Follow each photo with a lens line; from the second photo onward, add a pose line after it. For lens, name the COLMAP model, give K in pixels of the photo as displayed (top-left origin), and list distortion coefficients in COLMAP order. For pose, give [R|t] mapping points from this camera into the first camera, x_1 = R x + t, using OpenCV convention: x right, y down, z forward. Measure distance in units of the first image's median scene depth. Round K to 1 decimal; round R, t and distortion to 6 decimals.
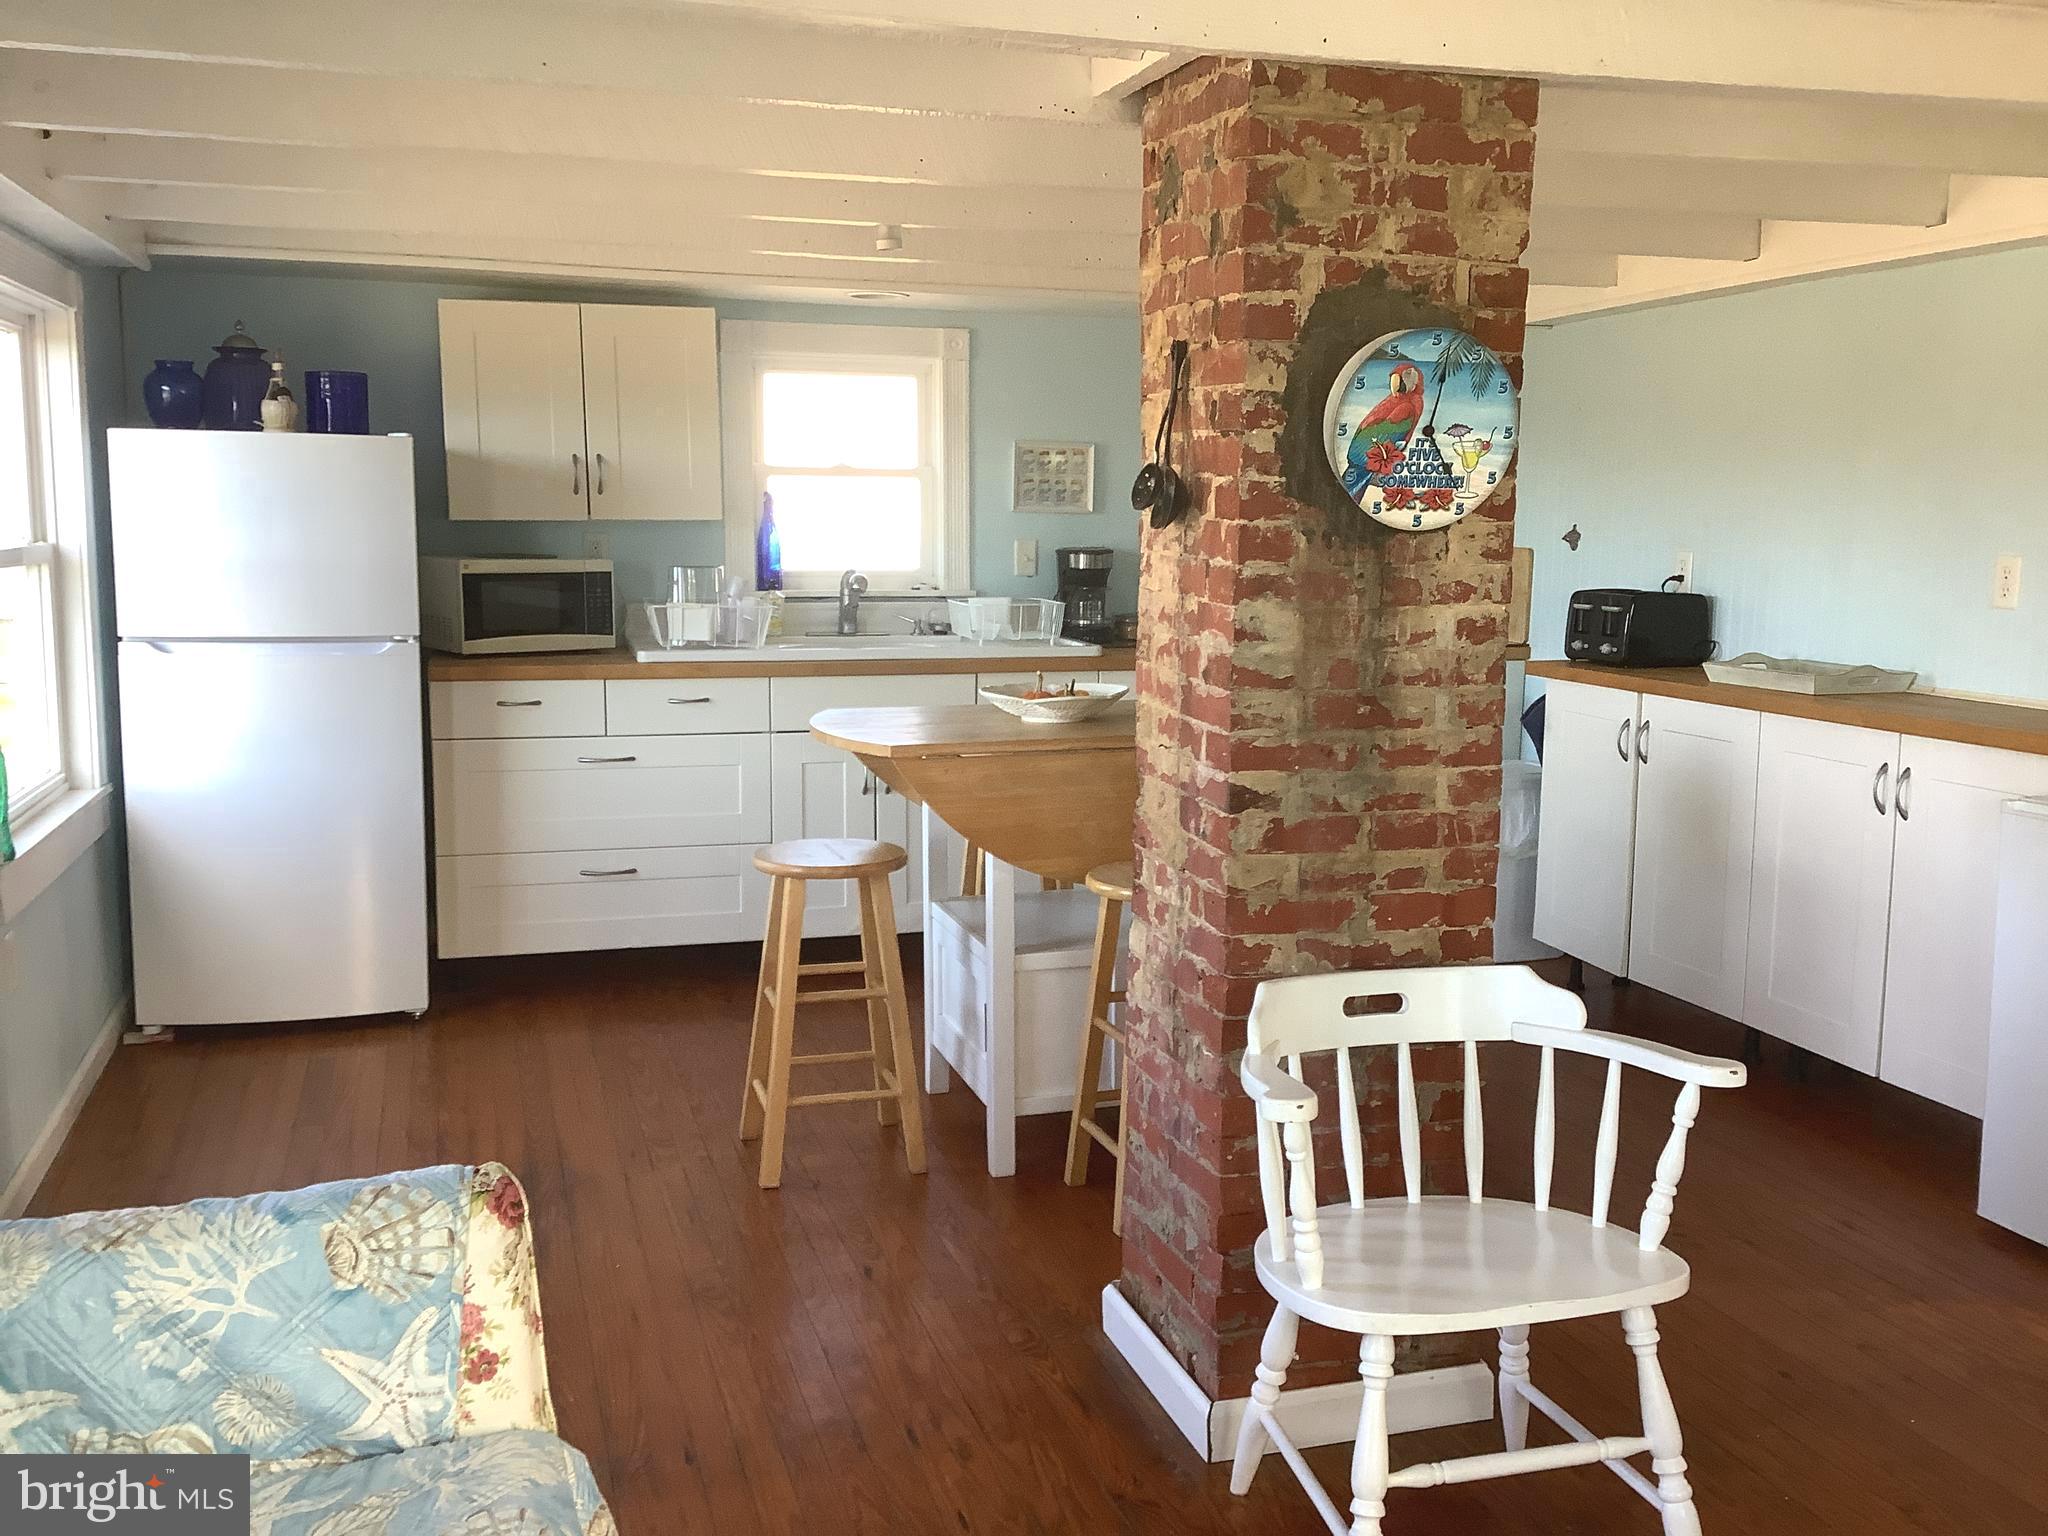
lens RADIAL K [[1874.3, 0, 1040.1], [0, 1874.3, 764.5], [0, 0, 1]] dist [0.120764, -0.209115]
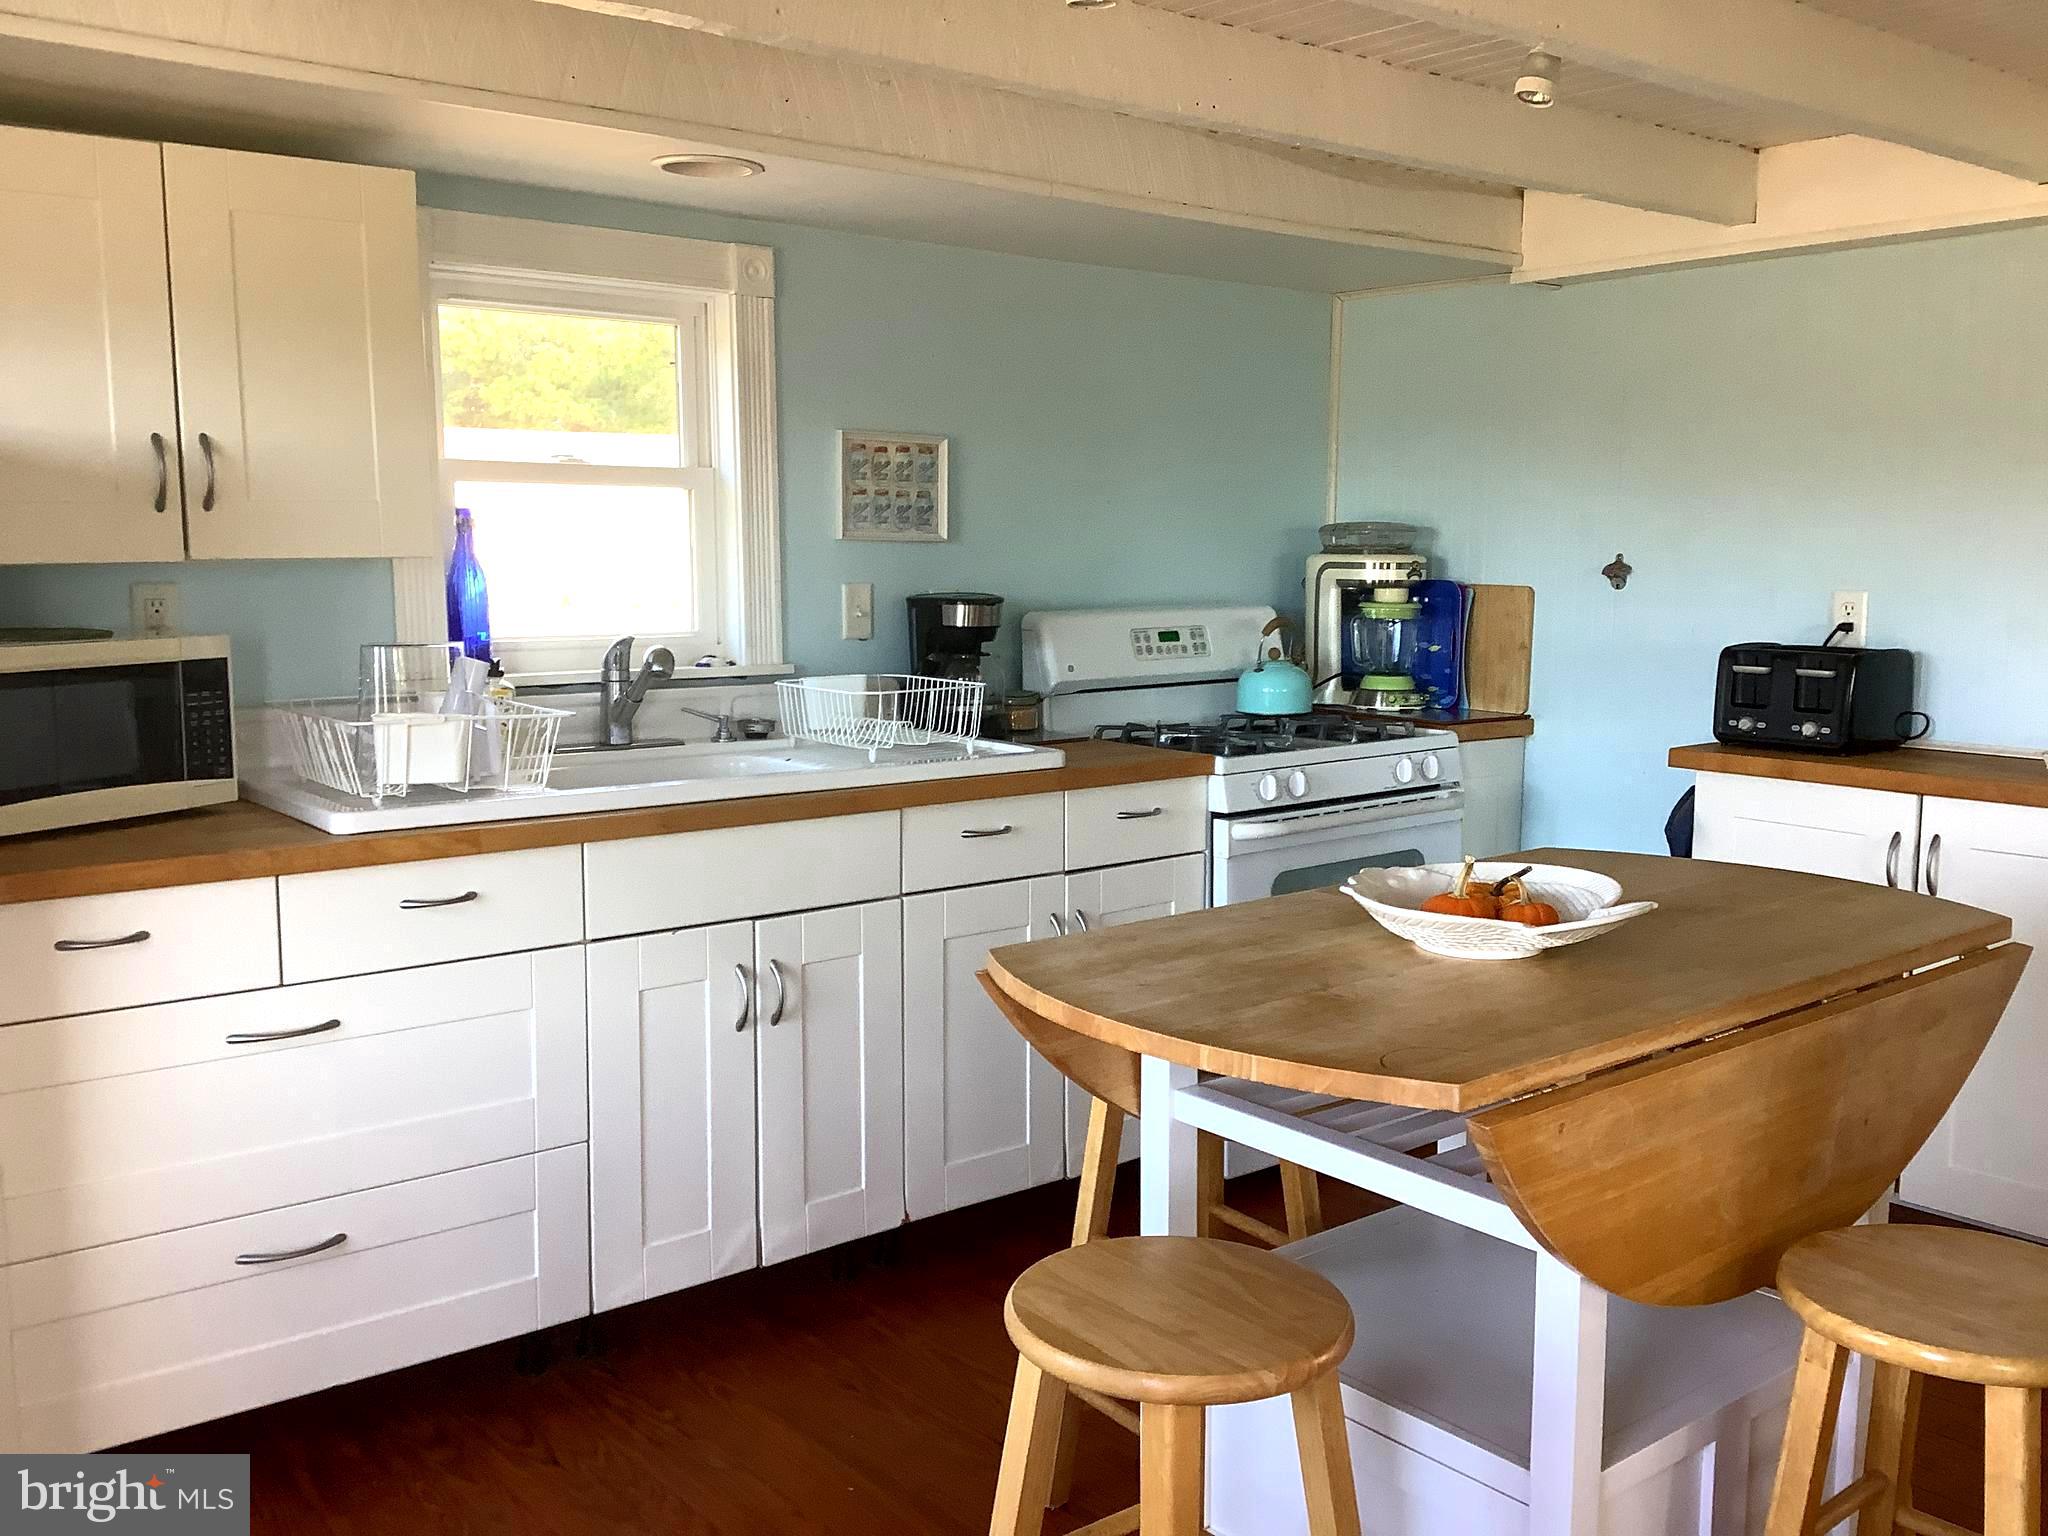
lens RADIAL K [[1845.6, 0, 1024.9], [0, 1845.6, 775.1], [0, 0, 1]] dist [0.139061, -0.309283]
pose [[0.922091, -0.053964, 0.383193, -0.285785], [0.055987, 0.998414, 0.005879, -0.077000], [-0.382902, 0.016033, 0.923650, 0.554024]]
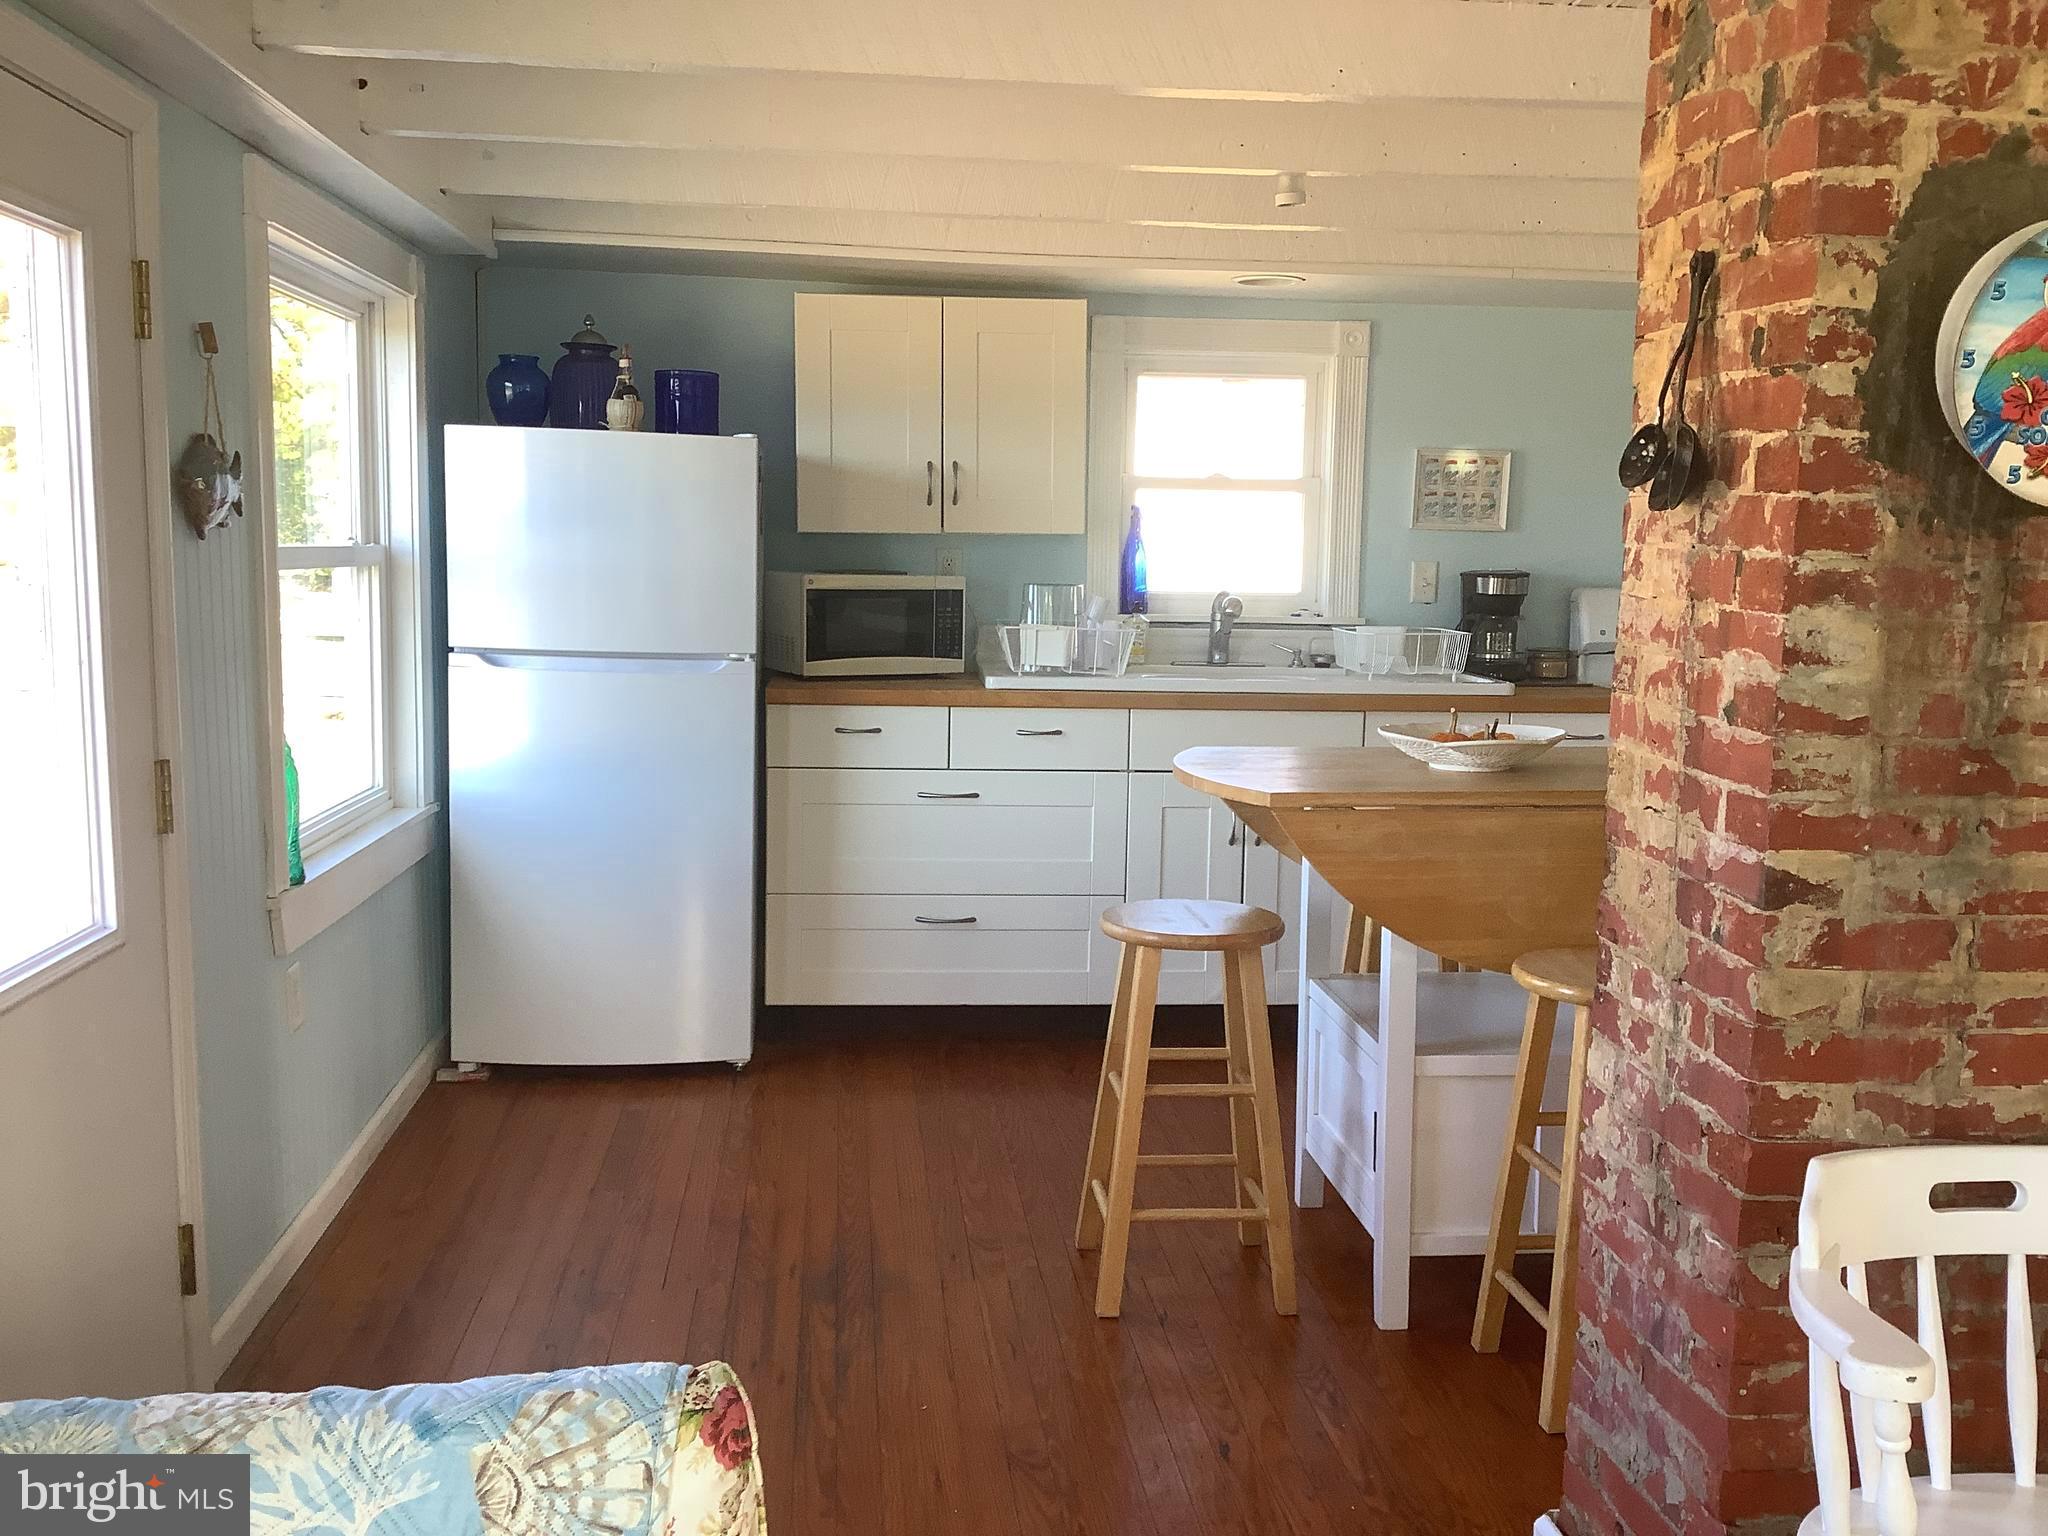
lens RADIAL K [[1855.6, 0, 1047.2], [0, 1855.6, 773.6], [0, 0, 1]] dist [0.139677, -0.312183]
pose [[0.981842, 0.034203, -0.186592, -0.020978], [-0.037419, 0.999205, -0.013742, -0.003169], [0.185973, 0.020474, 0.982341, 0.160525]]
